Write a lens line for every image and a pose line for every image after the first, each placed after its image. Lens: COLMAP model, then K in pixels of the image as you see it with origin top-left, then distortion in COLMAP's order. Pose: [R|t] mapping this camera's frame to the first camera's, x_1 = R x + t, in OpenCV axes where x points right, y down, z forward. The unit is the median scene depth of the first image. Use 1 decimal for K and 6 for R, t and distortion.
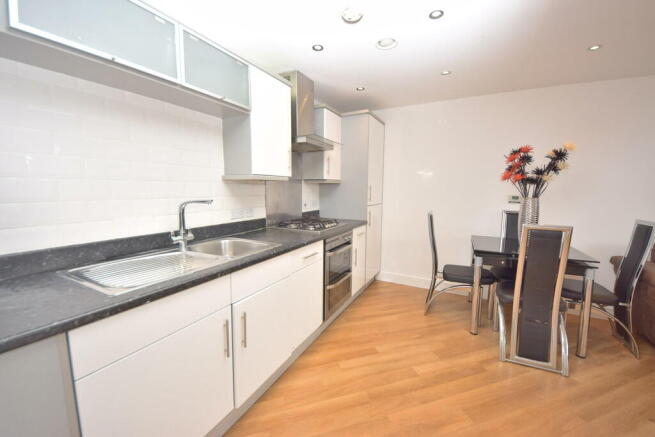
lens RADIAL K [[266.7, 0, 323.6], [0, 266.7, 215.9], [0, 0, 1]] dist [0.000584, -0.000349]
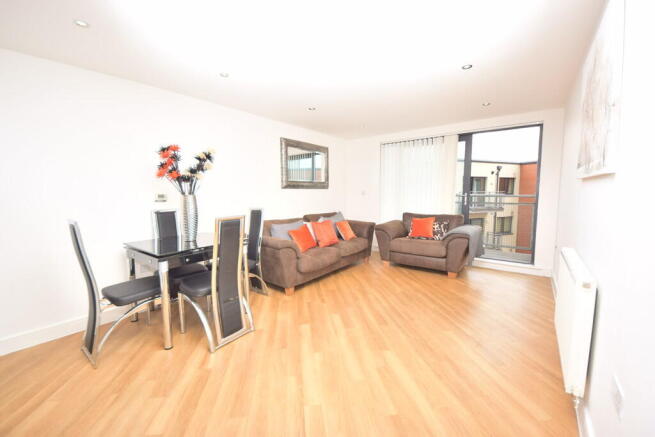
lens RADIAL K [[266.7, 0, 323.6], [0, 266.7, 215.9], [0, 0, 1]] dist [0.000584, -0.000349]
pose [[0.172343, -0.096920, 0.980257, -0.182321], [0.114260, 0.990397, 0.077833, -0.005868], [-0.978388, 0.098591, 0.181762, 0.294744]]
